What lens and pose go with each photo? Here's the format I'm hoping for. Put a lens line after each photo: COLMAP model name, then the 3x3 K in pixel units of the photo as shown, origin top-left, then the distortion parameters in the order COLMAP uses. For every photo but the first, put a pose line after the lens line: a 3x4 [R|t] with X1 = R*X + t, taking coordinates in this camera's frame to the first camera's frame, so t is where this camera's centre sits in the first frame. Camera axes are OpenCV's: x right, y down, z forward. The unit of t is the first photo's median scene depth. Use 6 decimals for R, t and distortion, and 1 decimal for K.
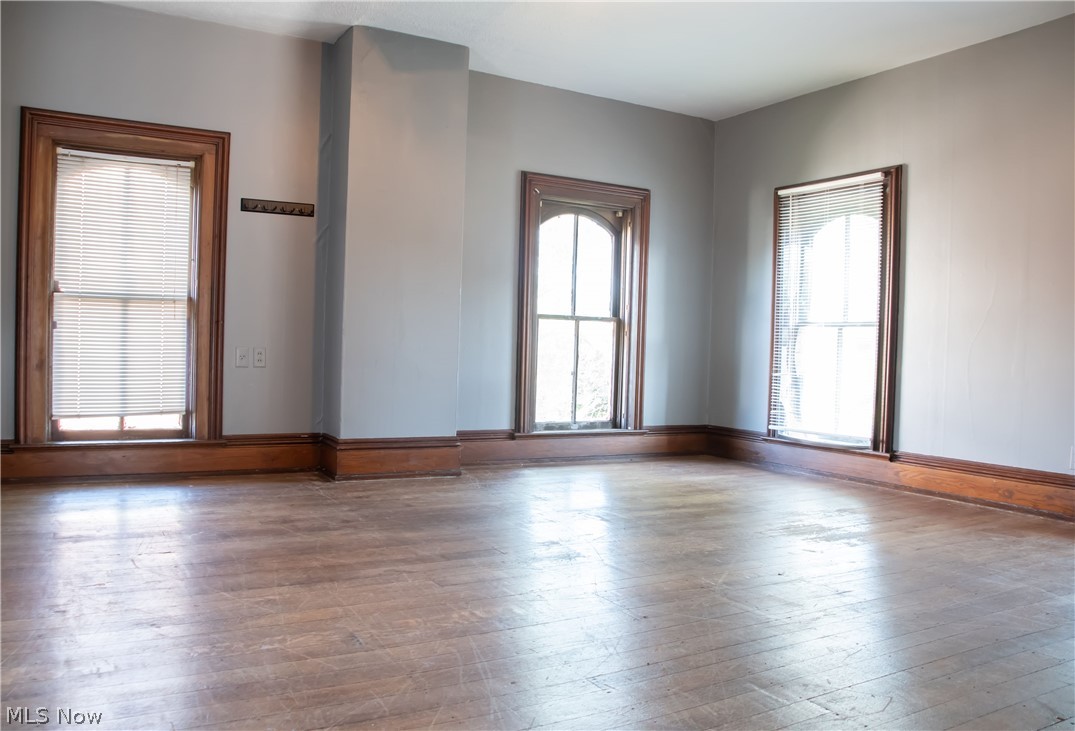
lens RADIAL K [[868.6, 0, 560.2], [0, 868.6, 369.2], [0, 0, 1]] dist [-0.096439, 0.026010]
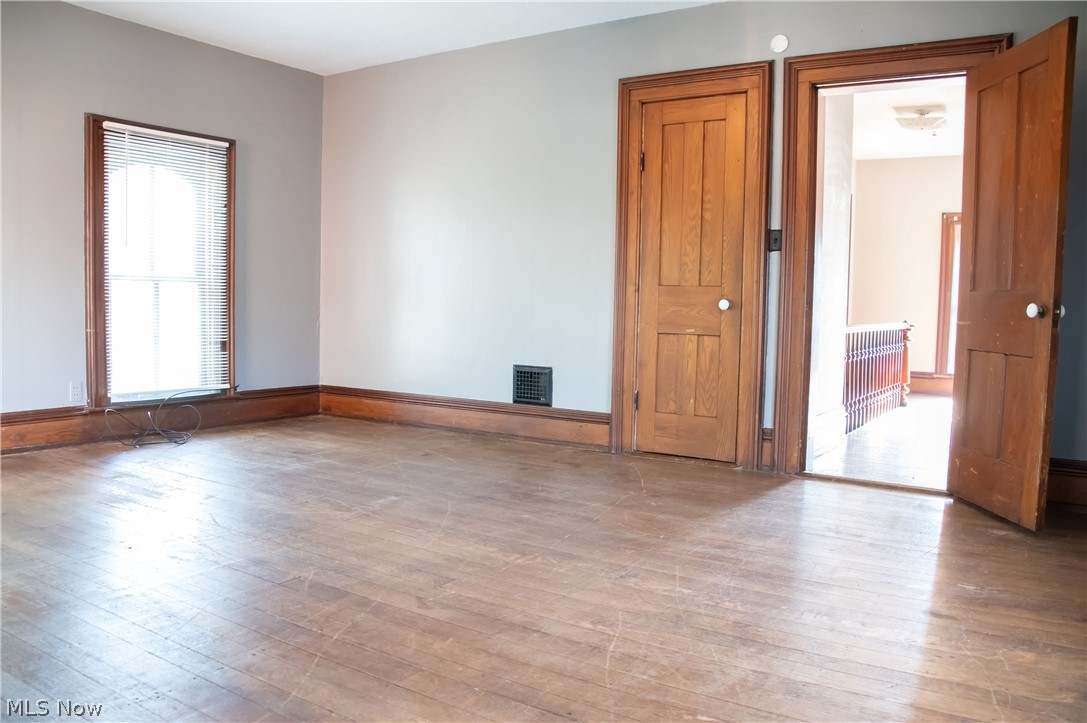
lens RADIAL K [[859.1, 0, 540.6], [0, 859.1, 359.2], [0, 0, 1]] dist [-0.108582, 0.051539]
pose [[-0.455255, -0.091195, 0.885678, -0.719057], [-0.013210, 0.995323, 0.095695, -0.060348], [-0.890263, 0.031866, -0.454331, 0.964486]]
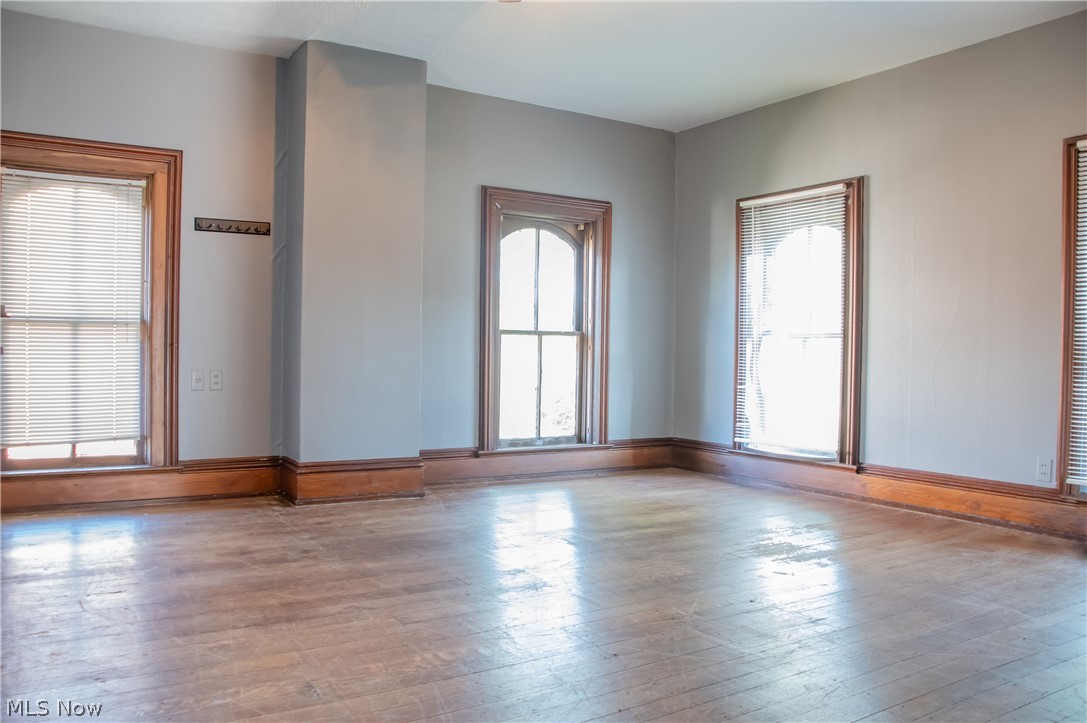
lens RADIAL K [[859.1, 0, 553.2], [0, 859.1, 364.7], [0, 0, 1]] dist [-0.108582, 0.051539]
pose [[0.999313, -0.015922, 0.033462, 0.001585], [0.016236, 0.999826, -0.009133, -0.019542], [-0.033311, 0.009670, 0.999398, 0.031538]]
